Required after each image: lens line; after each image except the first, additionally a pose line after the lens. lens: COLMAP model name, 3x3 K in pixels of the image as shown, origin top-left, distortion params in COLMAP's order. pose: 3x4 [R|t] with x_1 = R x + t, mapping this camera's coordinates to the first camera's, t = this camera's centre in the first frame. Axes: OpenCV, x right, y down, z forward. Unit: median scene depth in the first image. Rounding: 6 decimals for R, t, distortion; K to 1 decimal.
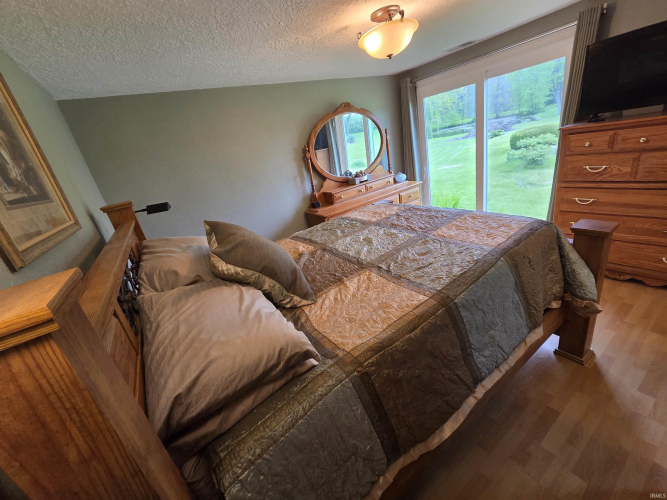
lens RADIAL K [[275.0, 0, 328.8], [0, 275.0, 247.7], [0, 0, 1]] dist [-0.002054, -0.000335]
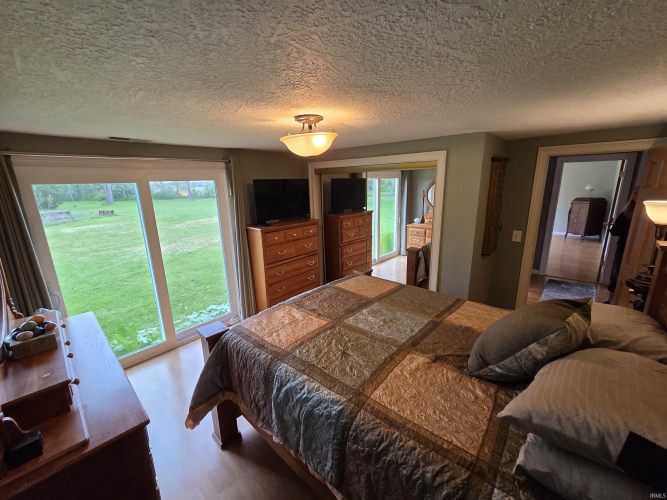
lens RADIAL K [[275.0, 0, 328.8], [0, 275.0, 247.7], [0, 0, 1]] dist [-0.002054, -0.000335]
pose [[-0.226385, -0.037127, 0.973330, -0.717463], [0.402389, 0.906453, 0.128167, -0.446842], [-0.887036, 0.420672, -0.190267, 1.144746]]
